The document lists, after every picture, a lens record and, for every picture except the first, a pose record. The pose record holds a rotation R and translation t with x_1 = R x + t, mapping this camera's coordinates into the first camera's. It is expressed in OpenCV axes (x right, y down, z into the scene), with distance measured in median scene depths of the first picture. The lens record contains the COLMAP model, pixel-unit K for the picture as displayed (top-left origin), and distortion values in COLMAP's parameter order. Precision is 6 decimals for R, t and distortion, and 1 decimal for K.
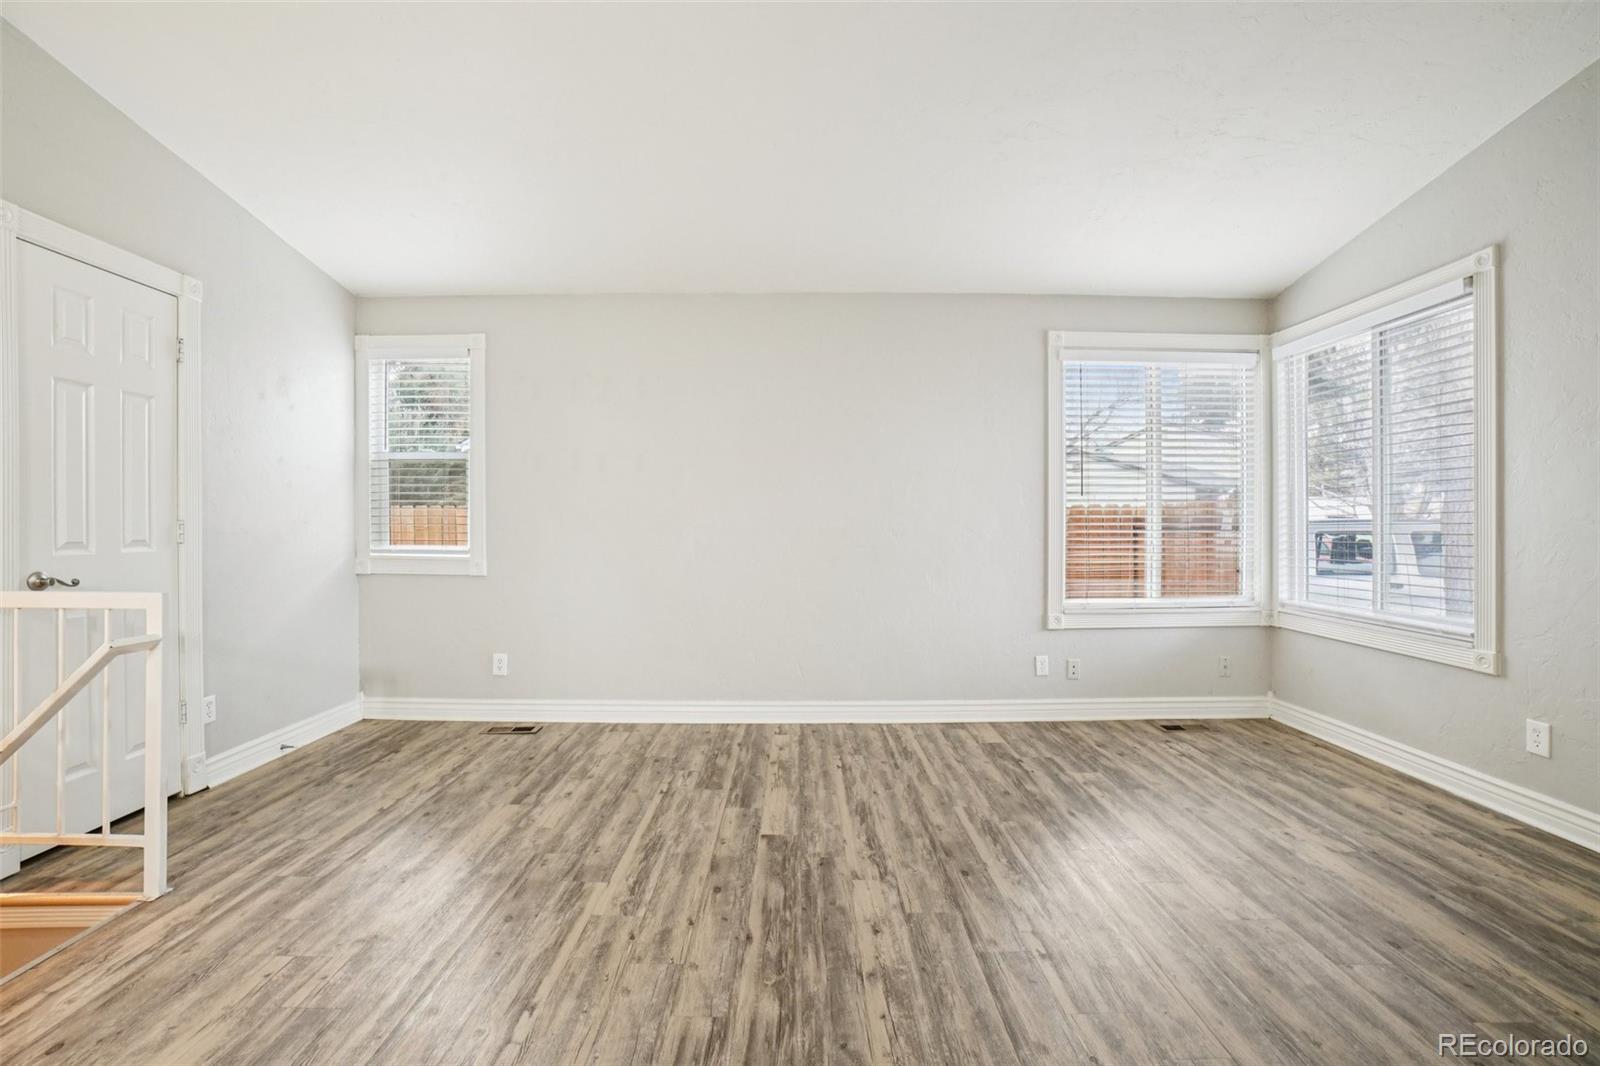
lens RADIAL K [[718.5, 0, 794.4], [0, 718.5, 524.7], [0, 0, 1]] dist [-0.070304, 0.025511]
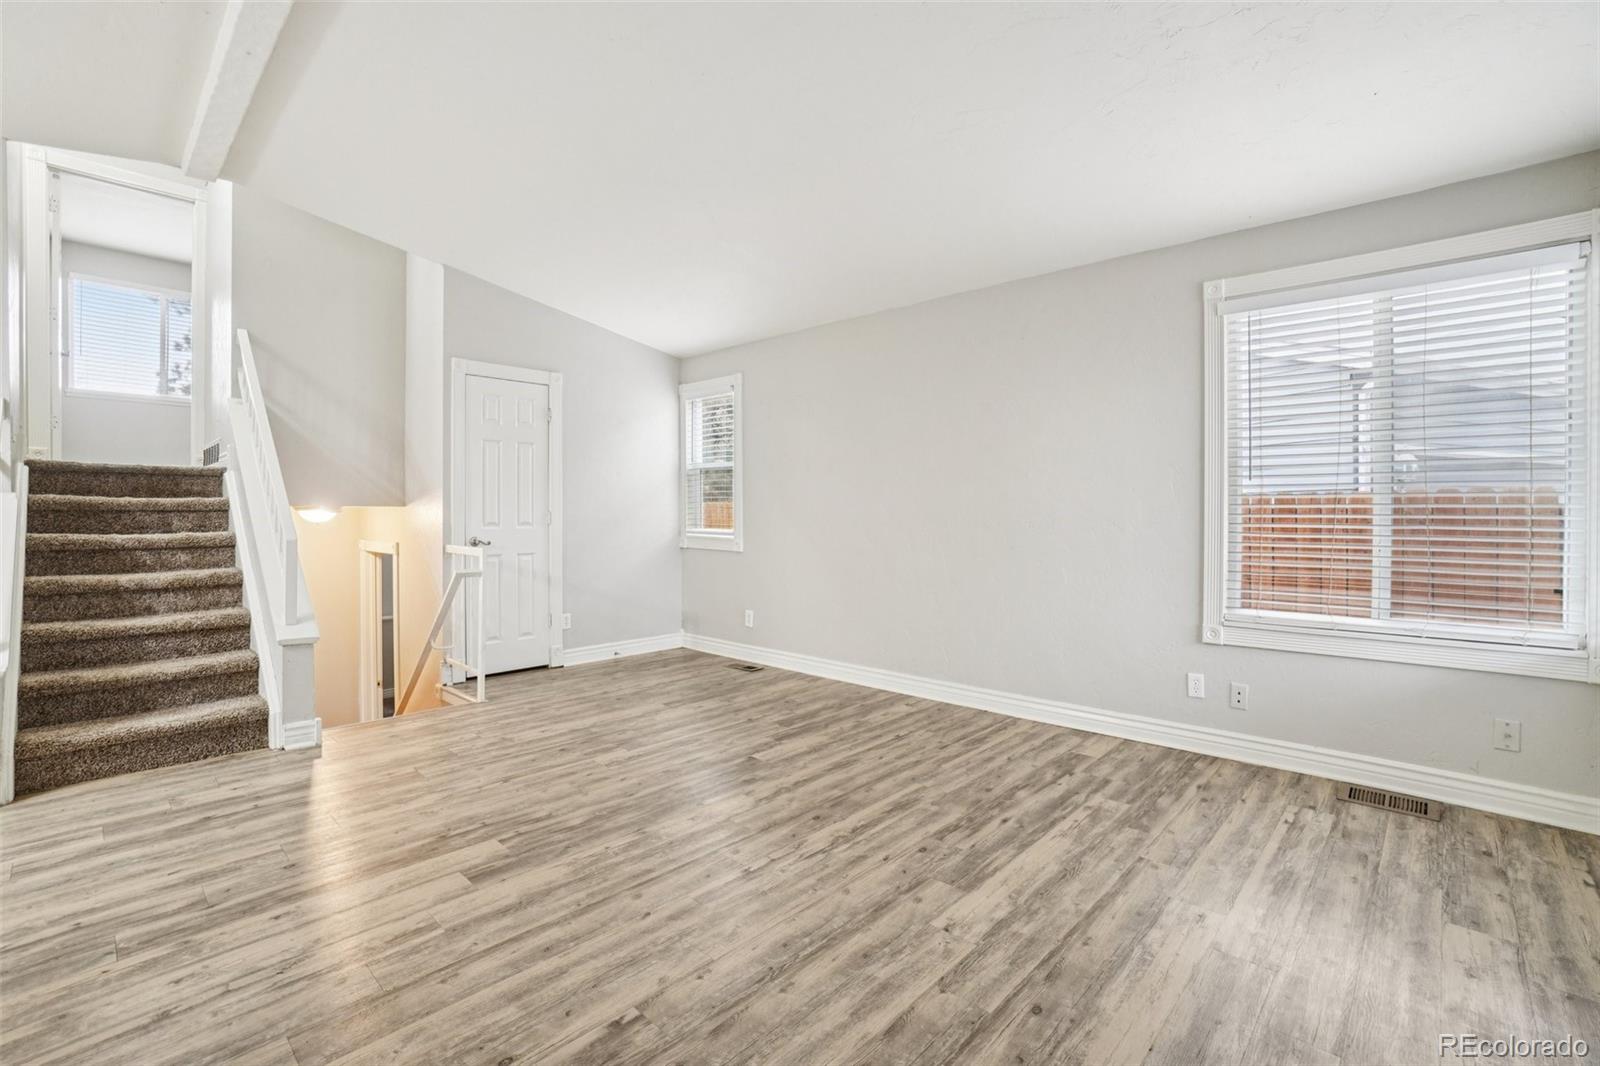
lens RADIAL K [[718.5, 0, 794.4], [0, 718.5, 524.7], [0, 0, 1]] dist [-0.070304, 0.025511]
pose [[0.723495, 0.013606, -0.690195, 0.769026], [-0.003258, 0.999862, 0.016295, -0.004157], [0.690321, -0.009540, 0.723440, 0.104049]]
